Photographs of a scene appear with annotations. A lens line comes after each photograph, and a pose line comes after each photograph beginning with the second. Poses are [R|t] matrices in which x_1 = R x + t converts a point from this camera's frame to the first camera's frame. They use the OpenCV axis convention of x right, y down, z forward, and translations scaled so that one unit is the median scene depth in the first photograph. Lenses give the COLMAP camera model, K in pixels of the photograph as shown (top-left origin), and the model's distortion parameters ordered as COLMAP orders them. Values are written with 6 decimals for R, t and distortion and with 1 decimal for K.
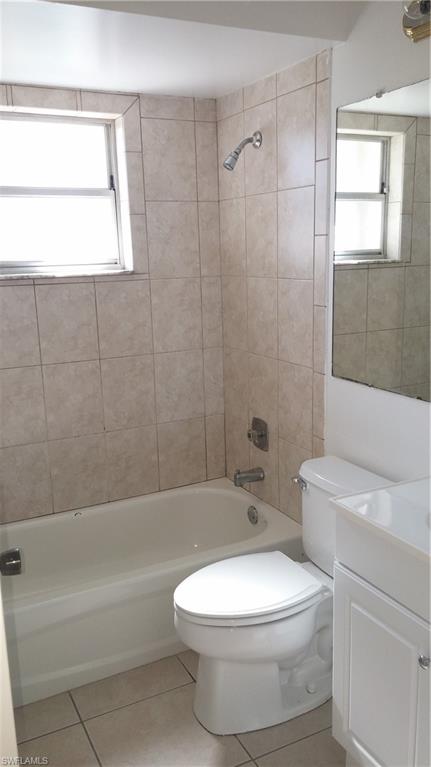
lens RADIAL K [[659.4, 0, 220.2], [0, 659.4, 384.1], [0, 0, 1]] dist [0.085805, -0.103406]
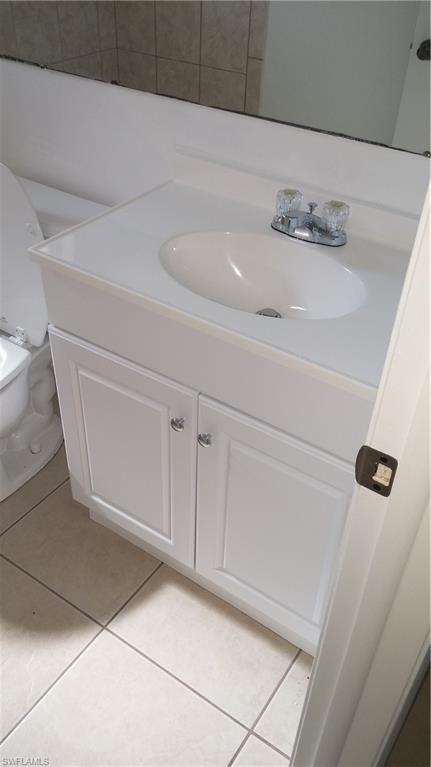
lens RADIAL K [[659.4, 0, 220.2], [0, 659.4, 384.1], [0, 0, 1]] dist [0.085805, -0.103406]
pose [[0.875519, -0.254866, 0.410501, 0.010695], [0.047071, 0.890521, 0.452501, -0.011090], [-0.480886, -0.376850, 0.791664, 0.221362]]
